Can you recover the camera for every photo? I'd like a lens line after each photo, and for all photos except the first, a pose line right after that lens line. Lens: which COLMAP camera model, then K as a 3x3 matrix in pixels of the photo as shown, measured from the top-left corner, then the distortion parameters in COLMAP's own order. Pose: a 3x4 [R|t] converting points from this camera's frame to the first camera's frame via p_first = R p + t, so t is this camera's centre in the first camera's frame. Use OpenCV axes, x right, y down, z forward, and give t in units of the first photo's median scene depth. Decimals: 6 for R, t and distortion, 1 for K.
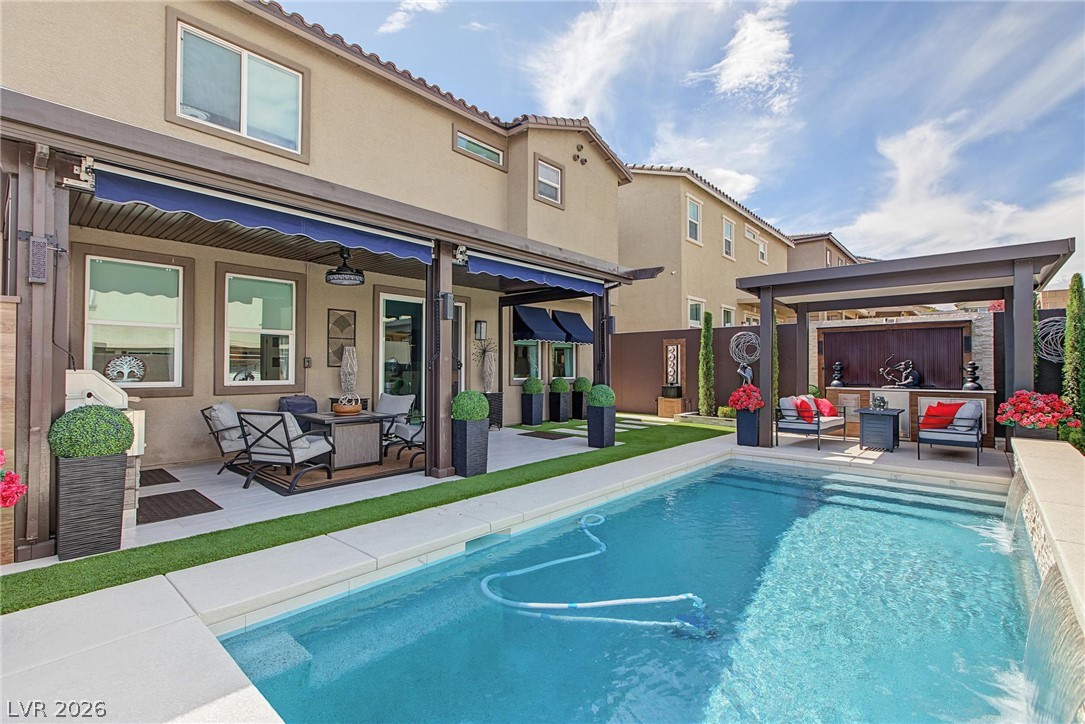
lens RADIAL K [[489.4, 0, 544.1], [0, 489.4, 358.2], [0, 0, 1]] dist [-0.002538, 0.003351]
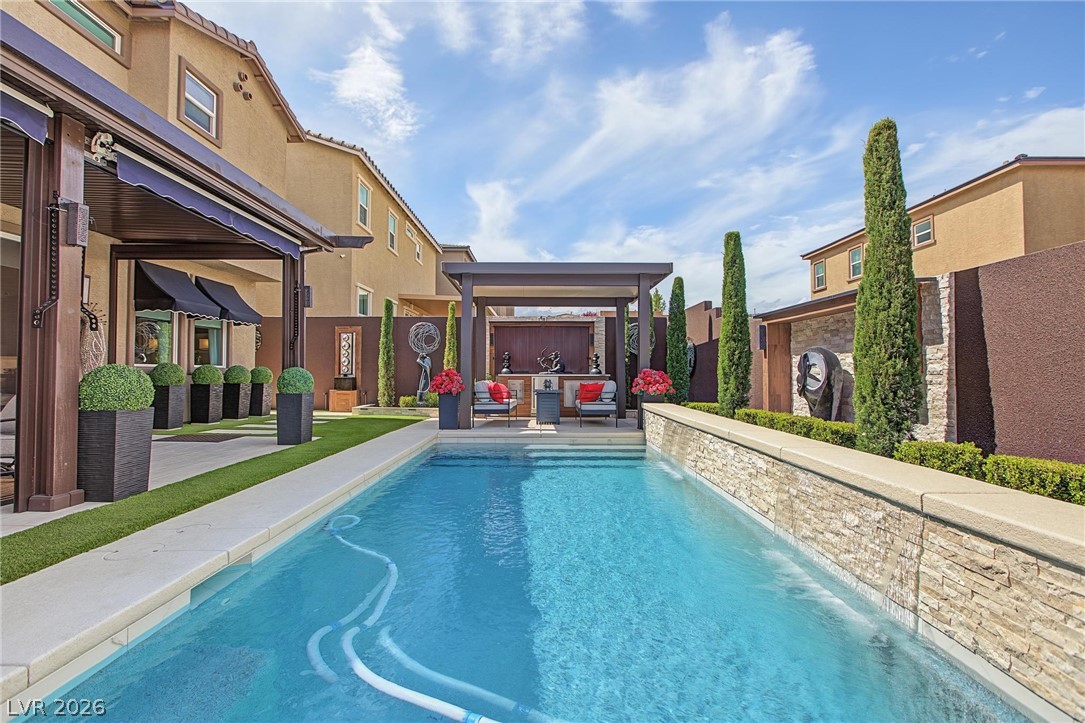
lens RADIAL K [[489.4, 0, 536.0], [0, 489.4, 358.3], [0, 0, 1]] dist [-0.002538, 0.003351]
pose [[0.750836, 0.019655, 0.660196, -0.100301], [-0.015370, 0.999806, -0.012286, 0.035030], [-0.660310, -0.000923, 0.750993, 0.101771]]
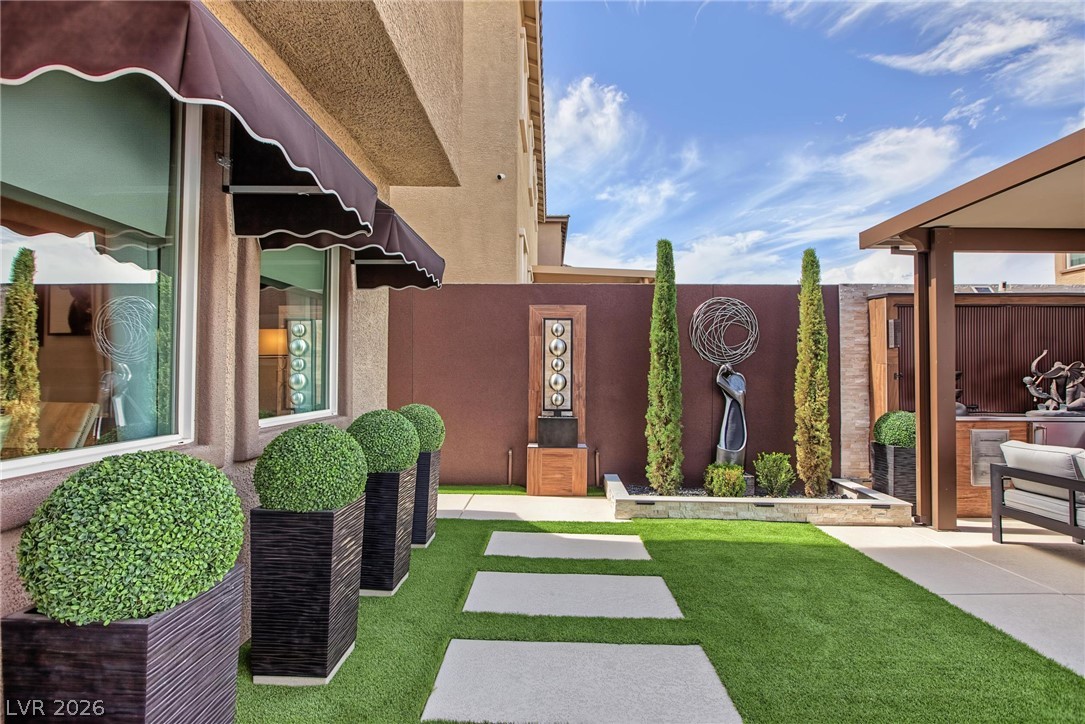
lens RADIAL K [[500.2, 0, 552.9], [0, 500.2, 362.3], [0, 0, 1]] dist [-0.014537, 0.006084]
pose [[0.750408, 0.015416, 0.660795, -0.032343], [-0.016728, 0.999851, -0.004329, 0.015675], [-0.660763, -0.007805, 0.750554, 0.897400]]
